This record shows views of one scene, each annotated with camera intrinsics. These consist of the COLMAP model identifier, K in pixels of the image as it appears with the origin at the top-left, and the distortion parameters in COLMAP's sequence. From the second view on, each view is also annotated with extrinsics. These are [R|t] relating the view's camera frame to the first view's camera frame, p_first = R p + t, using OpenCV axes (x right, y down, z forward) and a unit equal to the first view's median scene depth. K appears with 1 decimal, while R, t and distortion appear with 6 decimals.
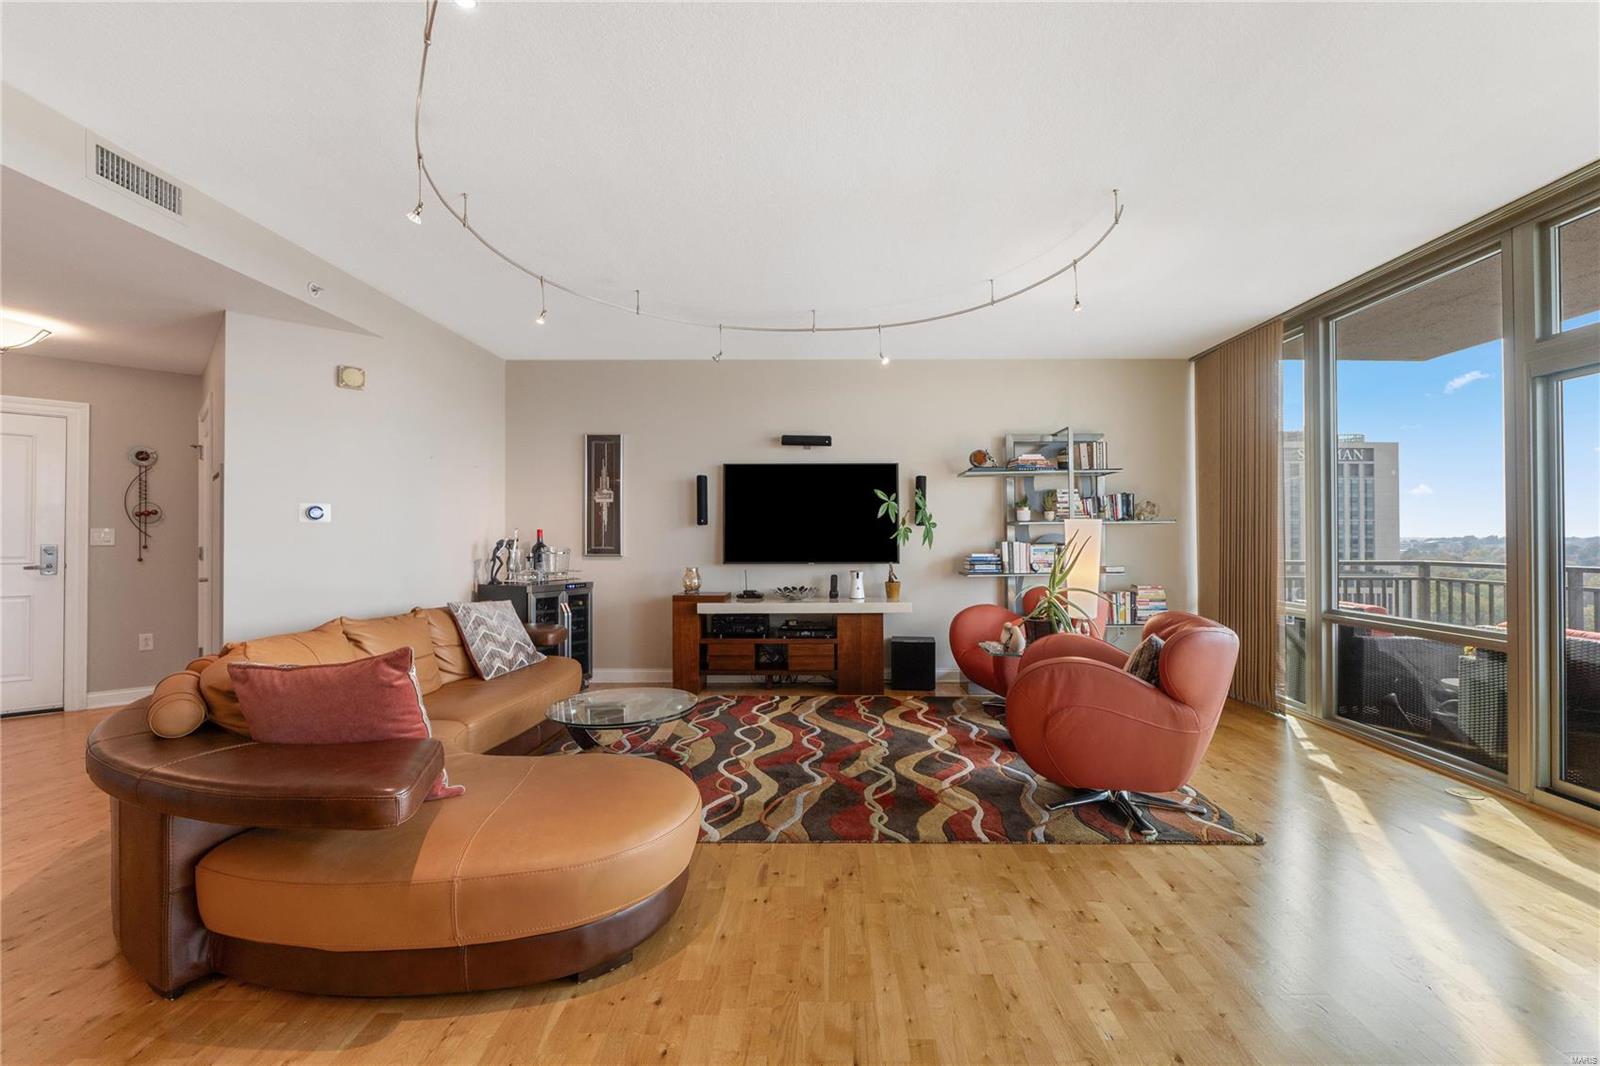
lens RADIAL K [[672.9, 0, 828.7], [0, 672.9, 538.2], [0, 0, 1]] dist [-0.003574, -0.001967]
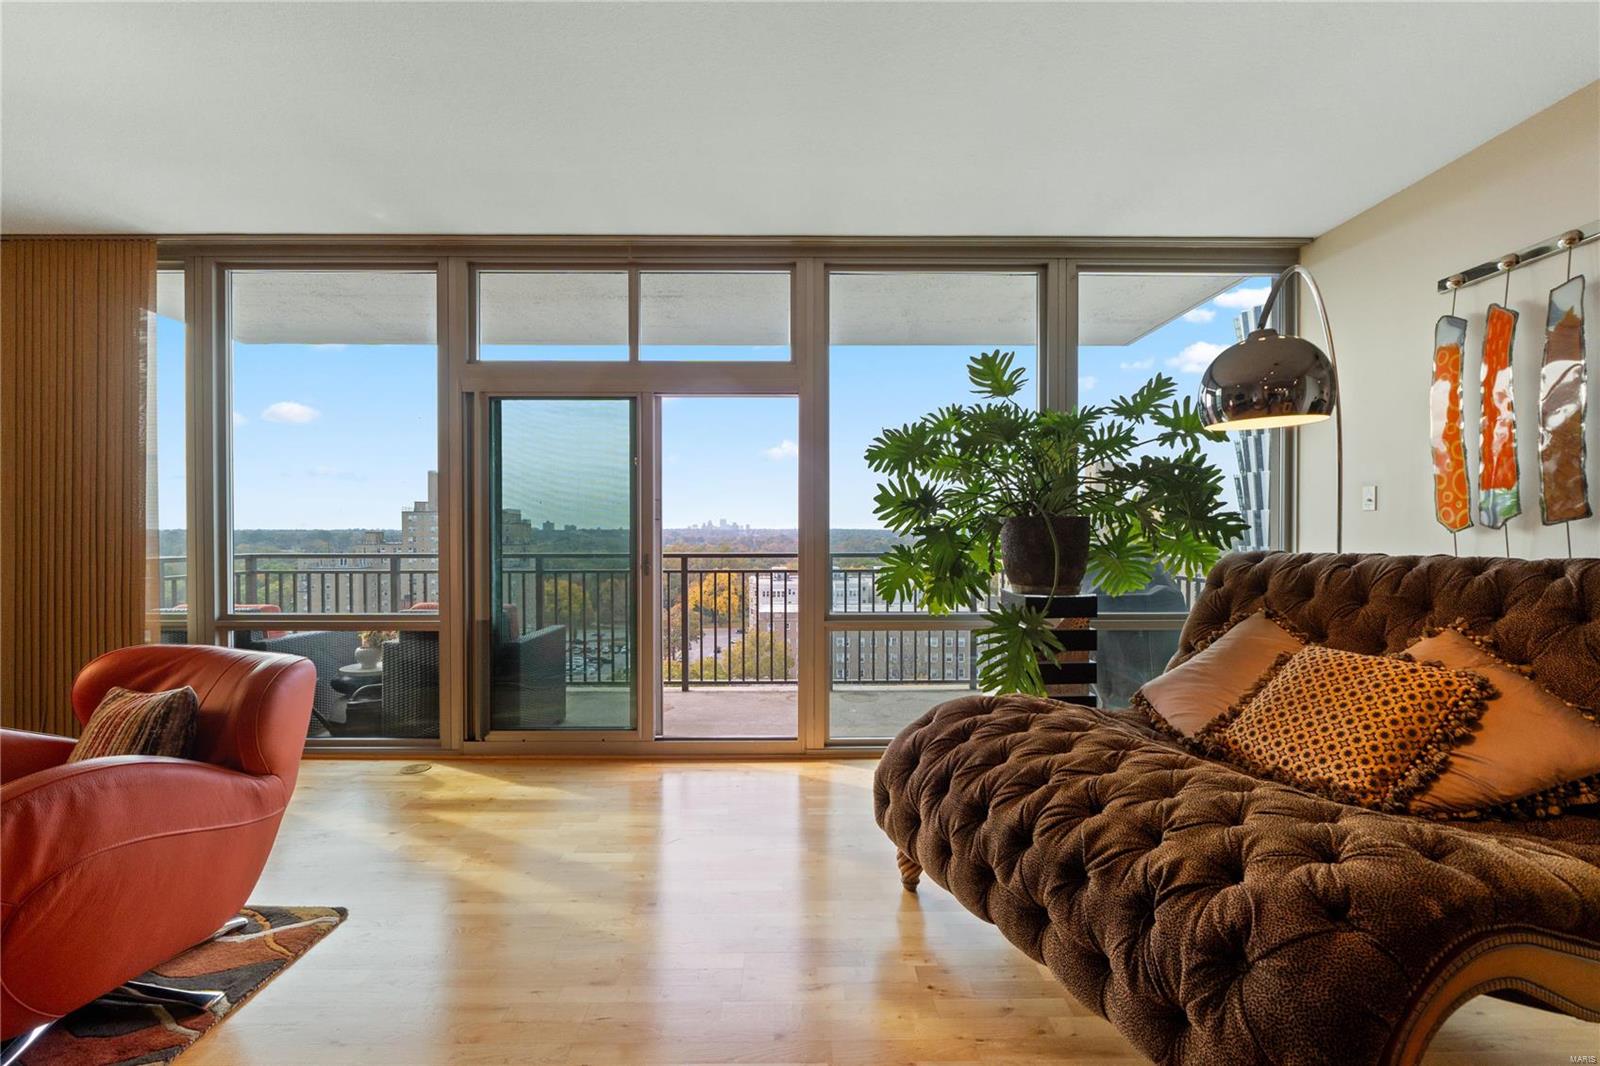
lens RADIAL K [[672.9, 0, 803.3], [0, 672.9, 539.4], [0, 0, 1]] dist [-0.003574, -0.001967]
pose [[-0.000838, -0.015819, 0.999875, -0.073121], [-0.001868, 0.999873, 0.015817, -0.002385], [-0.999998, -0.001854, -0.000868, 0.227747]]
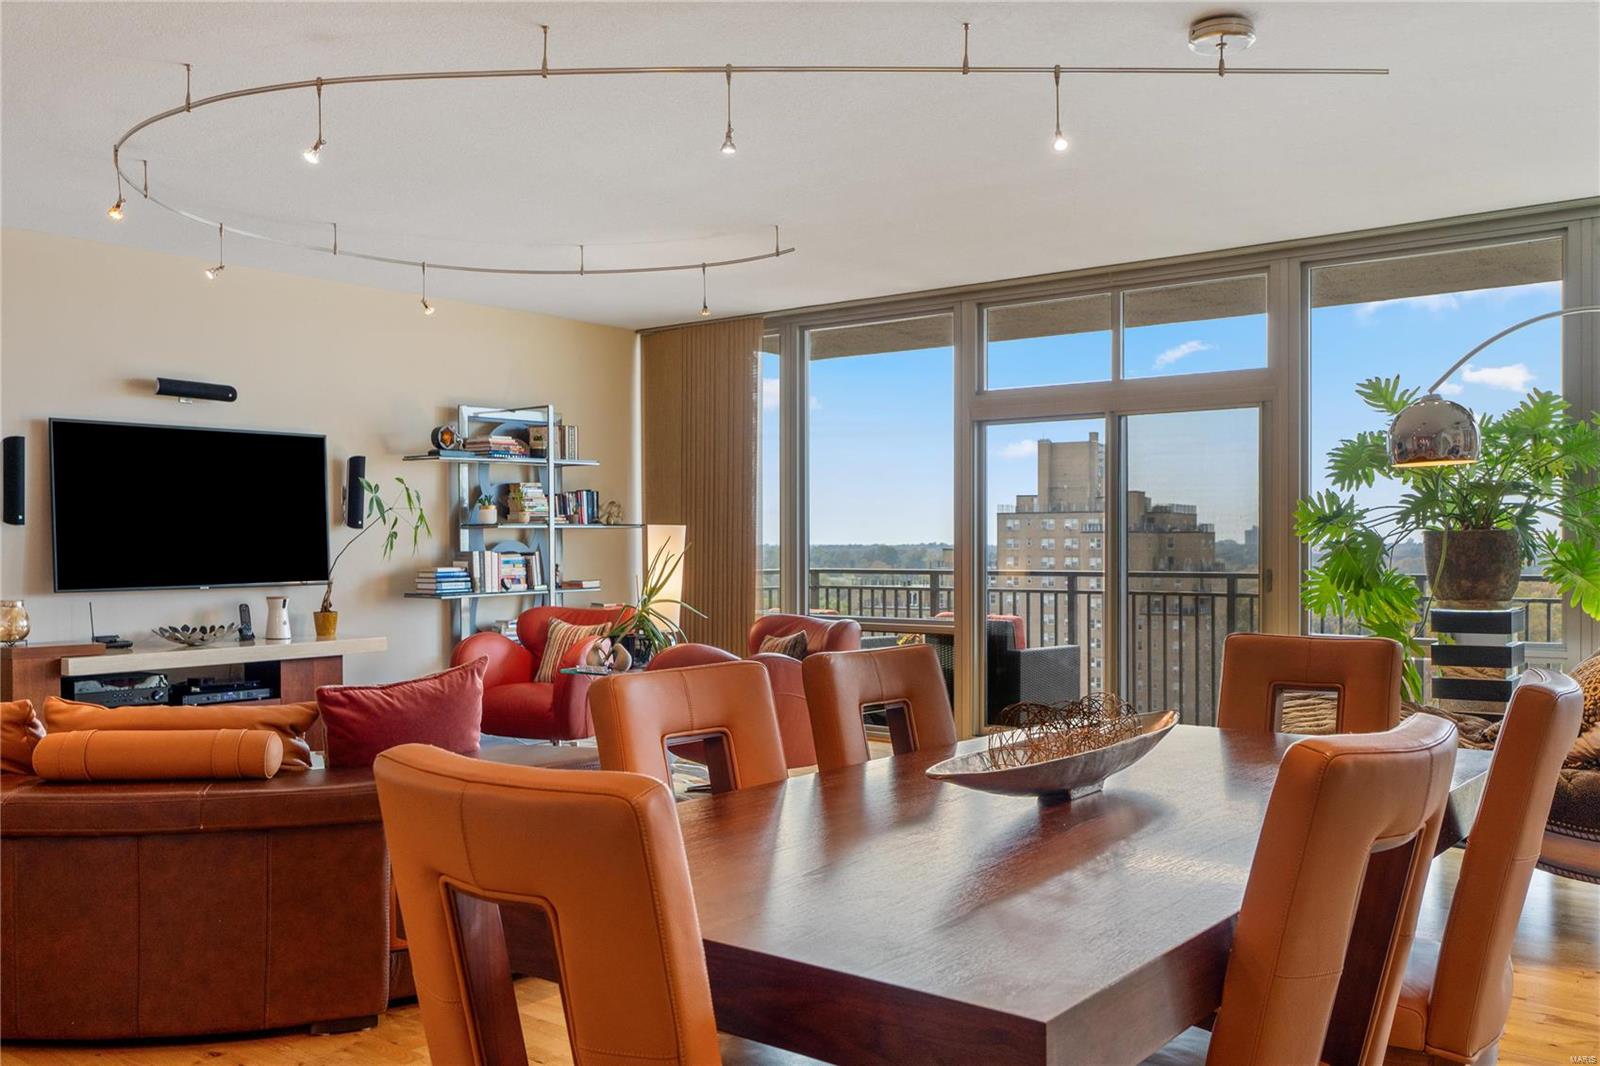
lens RADIAL K [[1376.4, 0, 815.8], [0, 1376.4, 539.4], [0, 0, 1]] dist [0.006454, 0.002189]
pose [[0.622072, 0.000617, 0.782960, -0.706007], [0.001610, 0.999997, -0.002067, -0.003690], [-0.782959, 0.002547, 0.622069, -0.248298]]
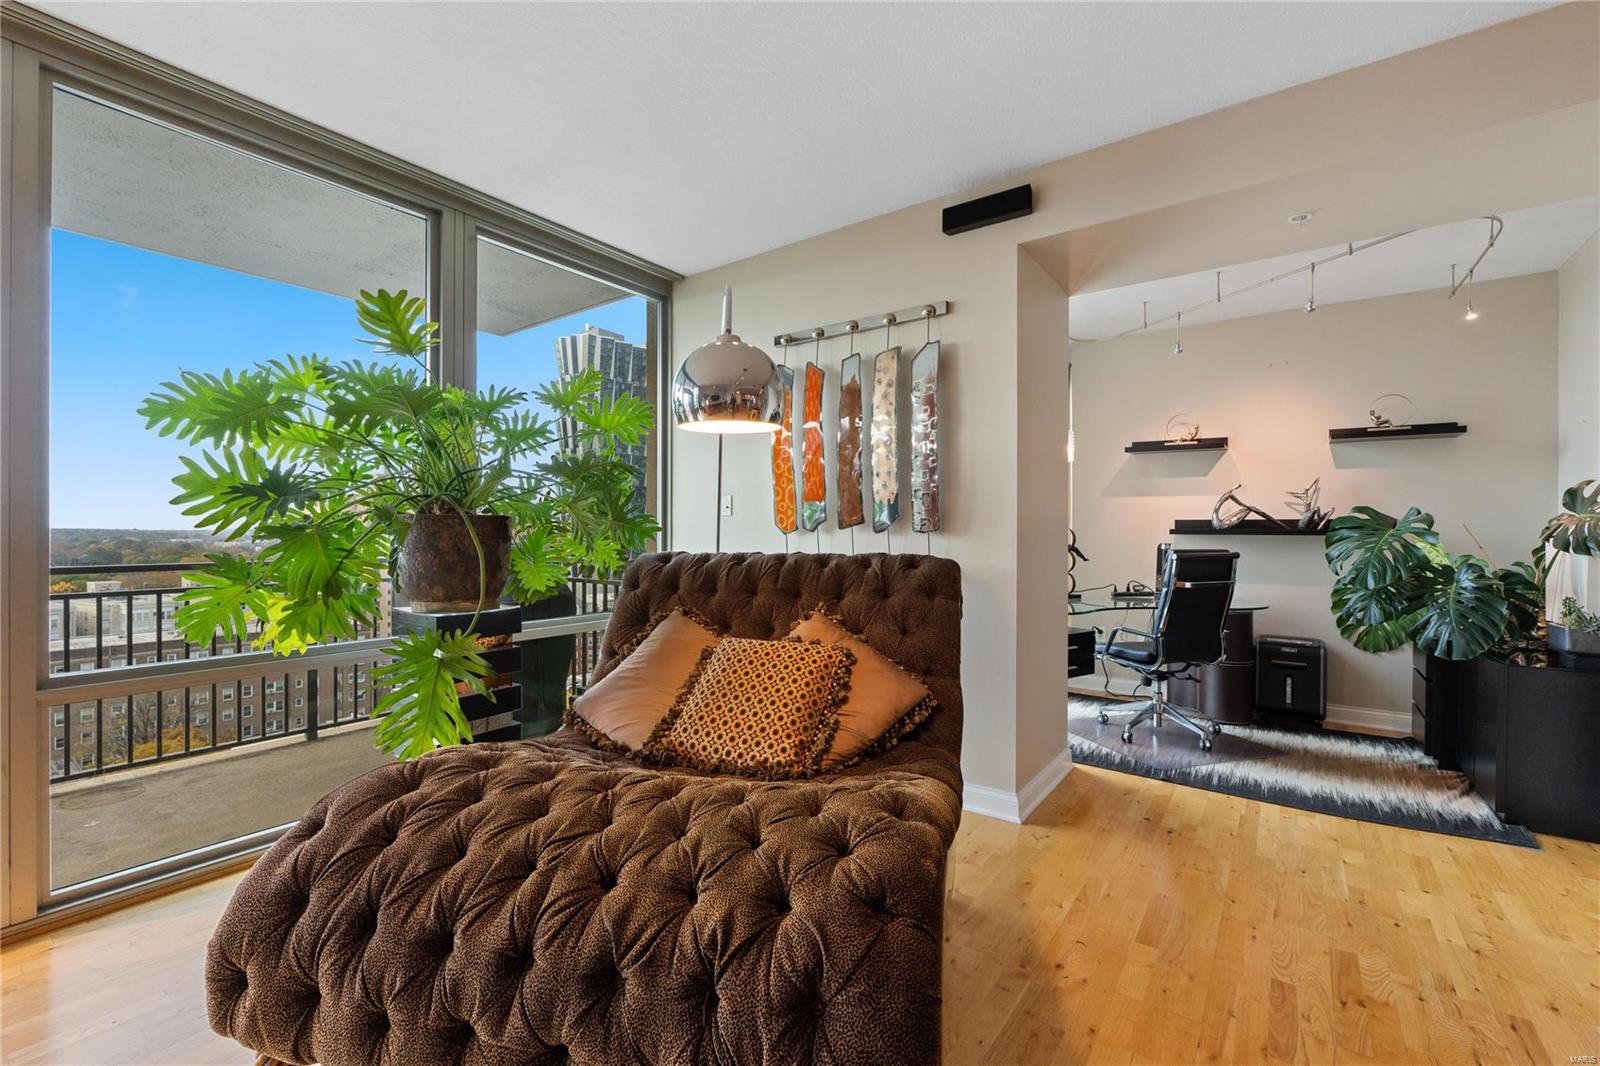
lens RADIAL K [[672.9, 0, 806.6], [0, 672.9, 534.2], [0, 0, 1]] dist [-0.003574, -0.001967]
pose [[-0.800048, -0.006585, 0.599900, 0.025767], [-0.006120, 0.999977, 0.002815, -0.002709], [-0.599905, -0.001419, -0.800070, 0.247093]]
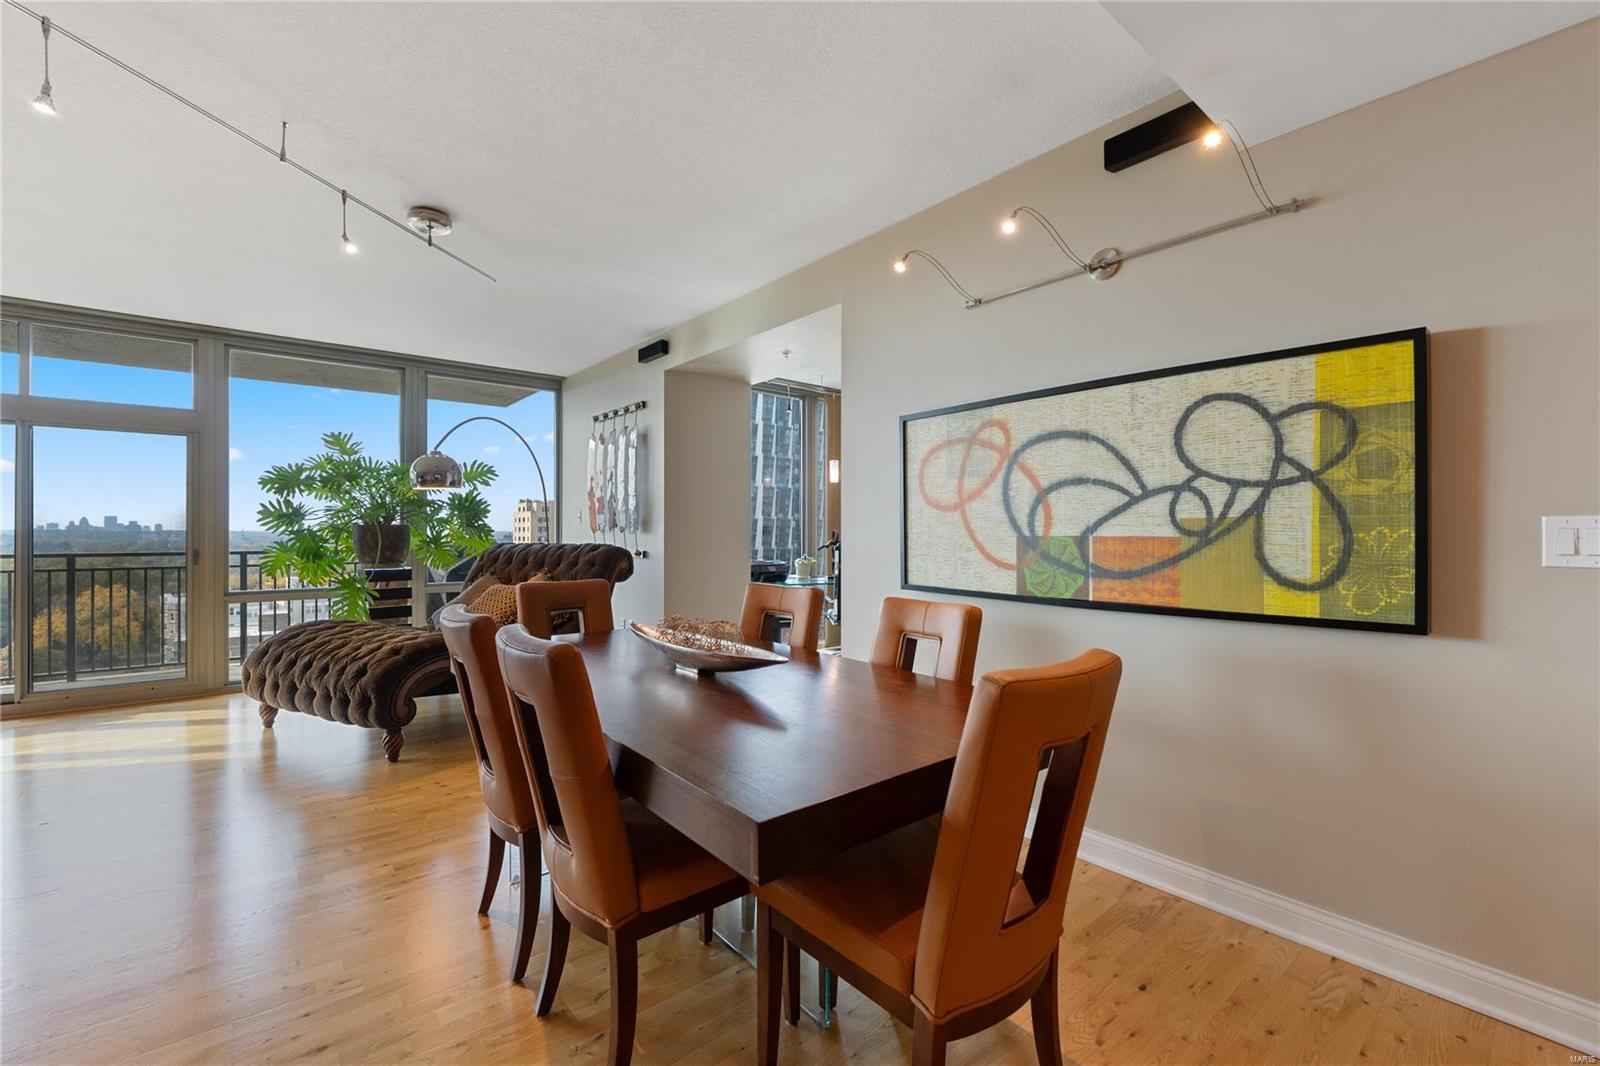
lens RADIAL K [[672.9, 0, 798.3], [0, 672.9, 532.7], [0, 0, 1]] dist [-0.003574, -0.001967]
pose [[-0.629279, -0.002487, 0.777176, -0.649847], [-0.003873, 0.999992, 0.000064, -0.003133], [-0.777170, -0.002970, -0.629283, 0.170934]]
